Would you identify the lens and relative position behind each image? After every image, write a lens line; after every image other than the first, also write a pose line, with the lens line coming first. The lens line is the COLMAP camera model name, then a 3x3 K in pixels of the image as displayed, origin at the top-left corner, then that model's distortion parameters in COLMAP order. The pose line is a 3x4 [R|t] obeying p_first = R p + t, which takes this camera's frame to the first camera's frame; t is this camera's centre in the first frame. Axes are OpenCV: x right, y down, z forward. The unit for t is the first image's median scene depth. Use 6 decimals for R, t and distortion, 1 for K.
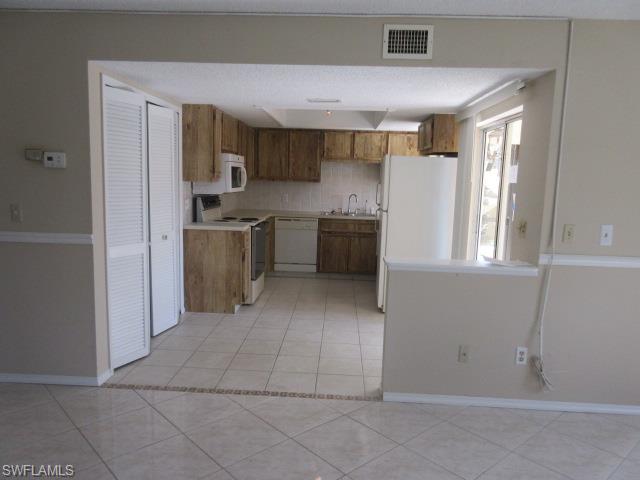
lens RADIAL K [[480.9, 0, 320.0], [0, 480.9, 240.0], [0, 0, 1]] dist [-0.001043, -0.000659]
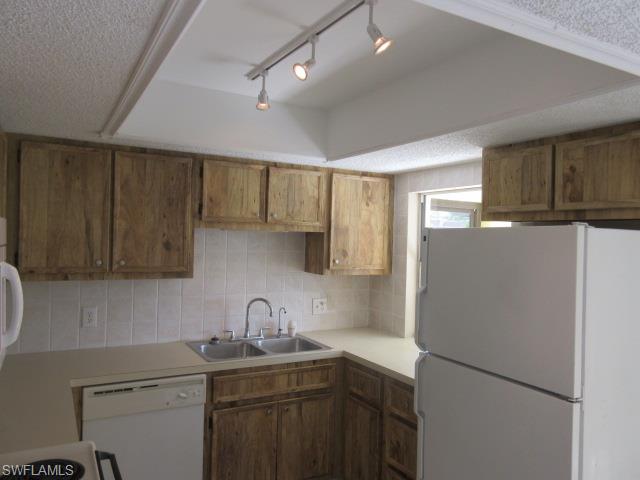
lens RADIAL K [[480.9, 0, 320.0], [0, 480.9, 240.0], [0, 0, 1]] dist [-0.001043, -0.000659]
pose [[0.851169, -0.010589, 0.524786, -0.126499], [0.067104, 0.993788, -0.088787, -0.109733], [-0.520585, 0.110788, 0.846591, 0.594647]]
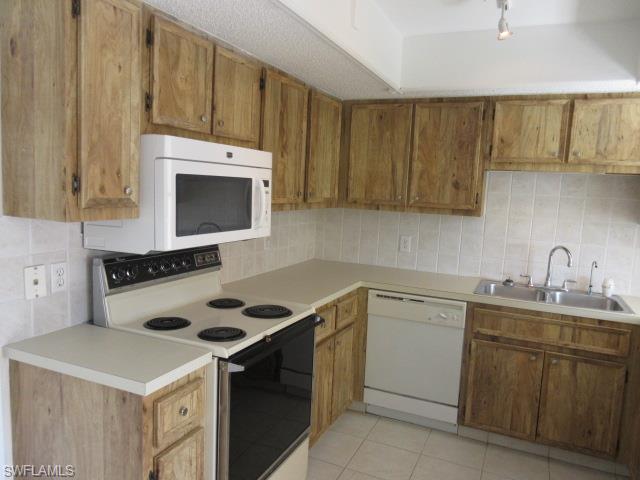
lens RADIAL K [[480.9, 0, 320.0], [0, 480.9, 240.0], [0, 0, 1]] dist [-0.001043, -0.000659]
pose [[0.930030, 0.054277, -0.363454, 0.026032], [-0.067122, 0.997484, -0.022793, -0.079647], [0.361303, 0.045594, 0.931333, 0.544351]]
